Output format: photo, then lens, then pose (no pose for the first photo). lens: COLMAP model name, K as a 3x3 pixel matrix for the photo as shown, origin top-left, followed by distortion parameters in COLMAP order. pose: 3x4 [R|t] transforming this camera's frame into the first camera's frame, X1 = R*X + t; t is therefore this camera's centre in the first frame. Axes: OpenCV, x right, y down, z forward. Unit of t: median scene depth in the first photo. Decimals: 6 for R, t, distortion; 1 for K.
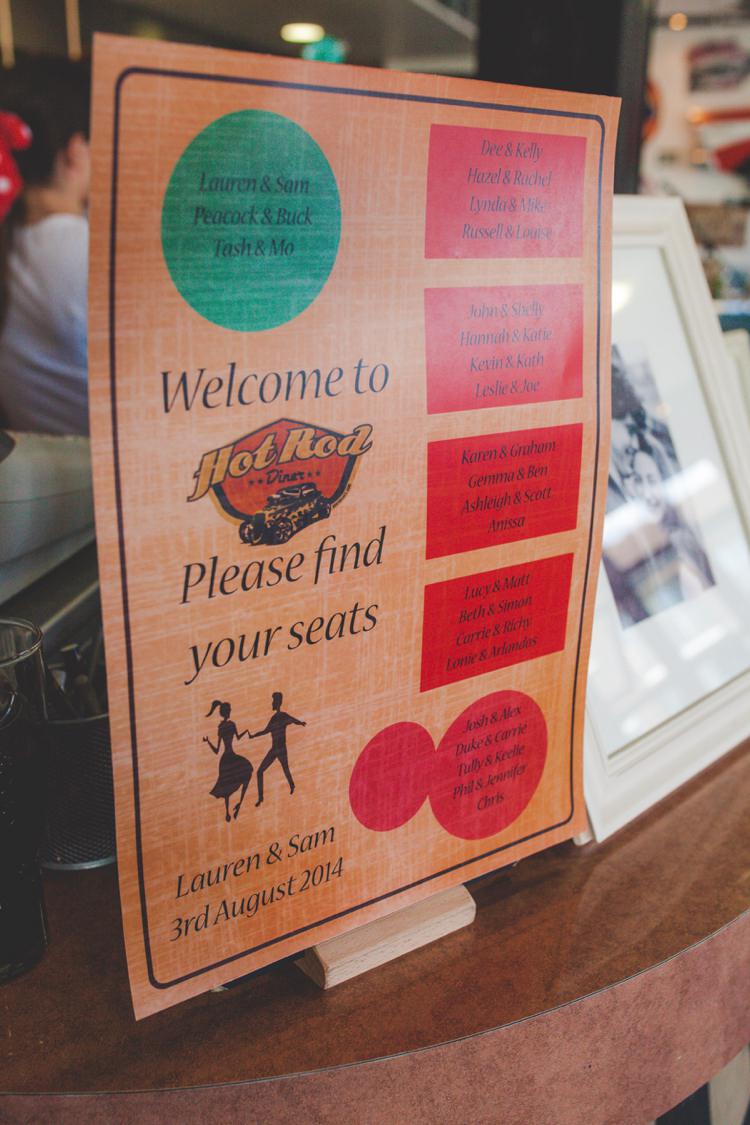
lens RADIAL K [[1139.5, 0, 375.0], [0, 1139.5, 562.5], [0, 0, 1]] dist [-0.135921, 0.277860]
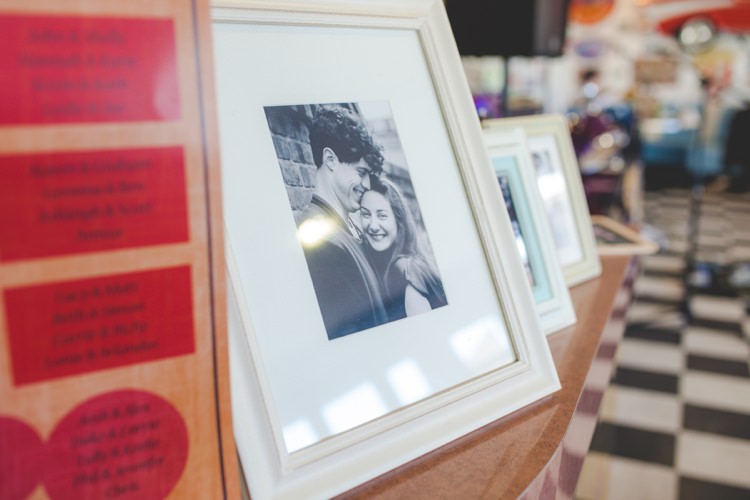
lens RADIAL K [[759.6, 0, 375.0], [0, 759.6, 250.0], [0, 0, 1]] dist [-0.135921, 0.277860]
pose [[0.995367, 0.006963, -0.095893, 0.410413], [-0.013752, 0.997430, -0.070314, 0.025605], [0.095157, 0.071307, 0.992905, 0.283605]]
